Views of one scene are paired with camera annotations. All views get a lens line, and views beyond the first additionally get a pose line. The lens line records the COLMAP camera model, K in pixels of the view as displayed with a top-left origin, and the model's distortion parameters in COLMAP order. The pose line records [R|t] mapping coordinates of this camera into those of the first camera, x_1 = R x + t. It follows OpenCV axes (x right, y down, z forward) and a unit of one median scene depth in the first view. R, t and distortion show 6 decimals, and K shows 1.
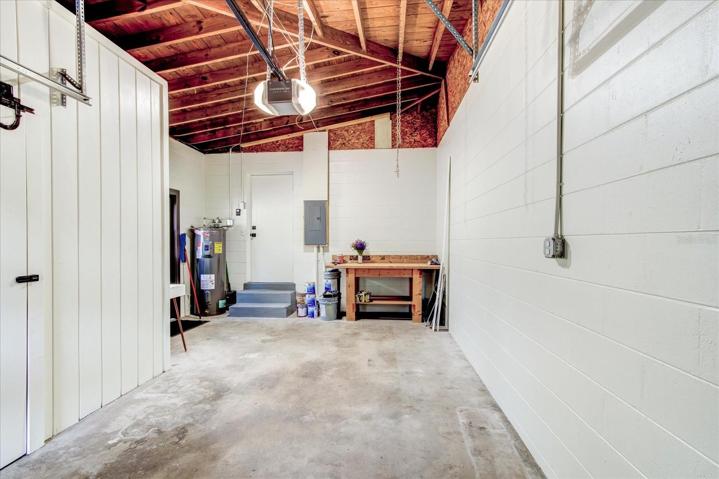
lens RADIAL K [[334.5, 0, 357.1], [0, 334.5, 242.8], [0, 0, 1]] dist [0.002834, 0.000229]
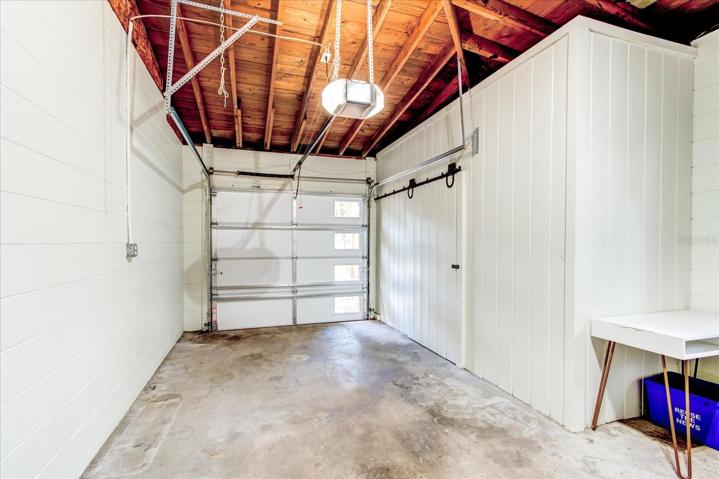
lens RADIAL K [[334.5, 0, 357.1], [0, 334.5, 242.8], [0, 0, 1]] dist [0.002834, 0.000229]
pose [[-0.917217, -0.000623, -0.398387, 0.174127], [-0.003539, 0.999972, 0.006583, -0.024947], [0.398371, 0.007448, -0.917194, 2.005527]]
